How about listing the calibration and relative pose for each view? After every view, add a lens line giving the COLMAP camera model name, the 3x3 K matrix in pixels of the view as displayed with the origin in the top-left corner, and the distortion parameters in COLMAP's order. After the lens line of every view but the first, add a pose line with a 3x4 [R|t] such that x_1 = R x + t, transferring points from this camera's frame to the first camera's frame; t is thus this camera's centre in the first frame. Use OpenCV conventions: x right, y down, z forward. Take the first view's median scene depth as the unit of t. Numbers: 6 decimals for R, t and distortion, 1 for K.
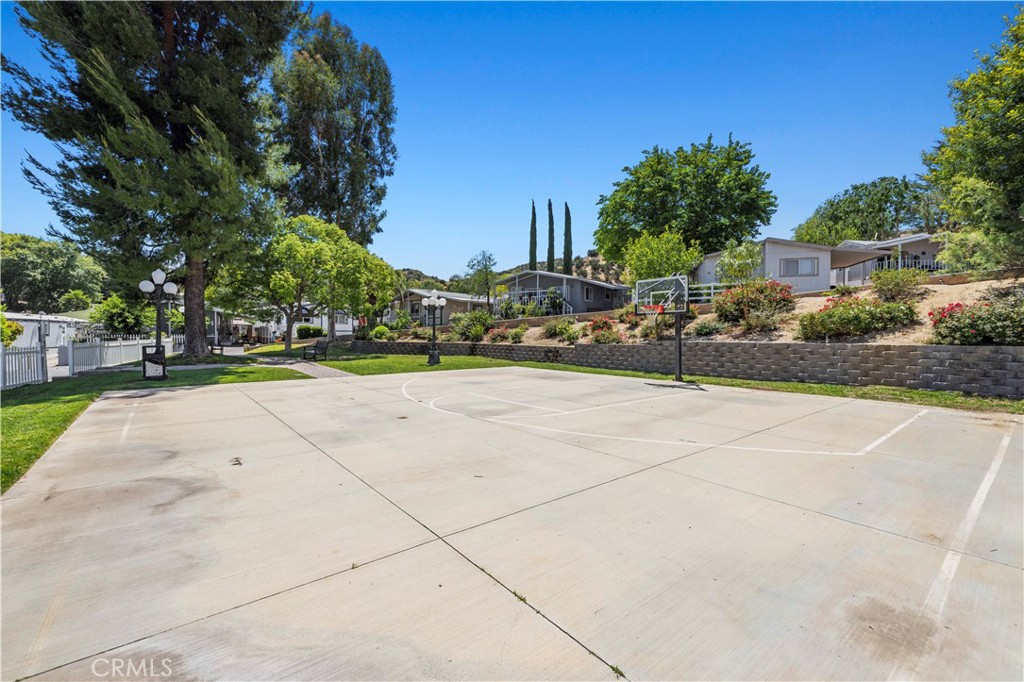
lens RADIAL K [[439.2, 0, 509.1], [0, 439.2, 337.7], [0, 0, 1]] dist [-0.001369, -0.000119]
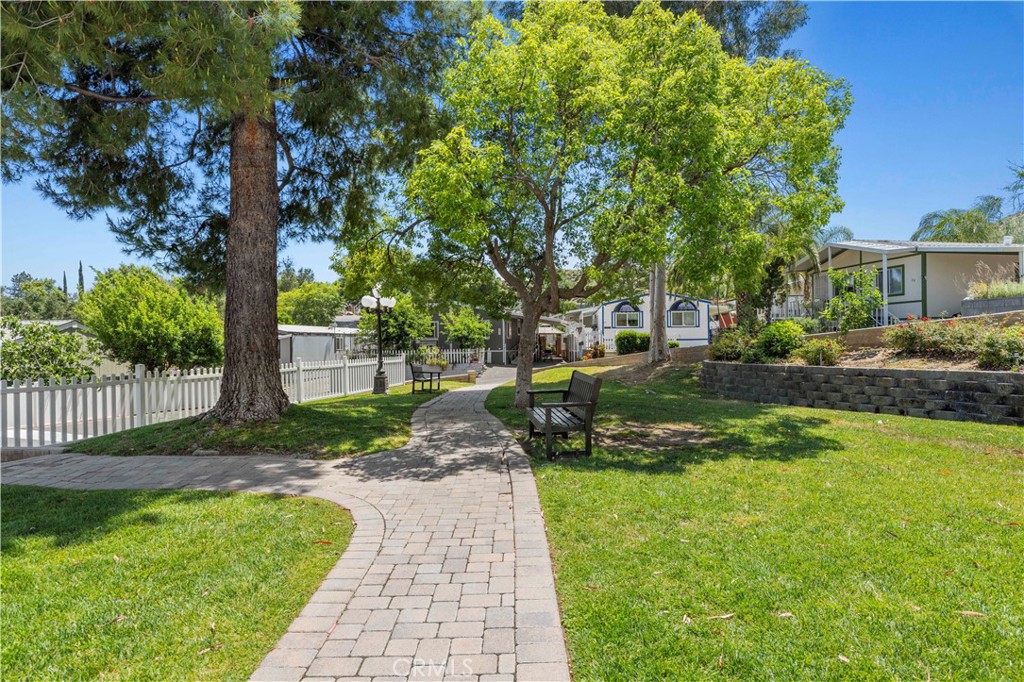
lens RADIAL K [[576.1, 0, 509.9], [0, 576.1, 343.0], [0, 0, 1]] dist [-0.000744, -0.000069]
pose [[0.775081, -0.016699, -0.631641, -0.115622], [0.009391, 0.999845, -0.014910, -0.002604], [0.631792, 0.005625, 0.775117, 0.346212]]
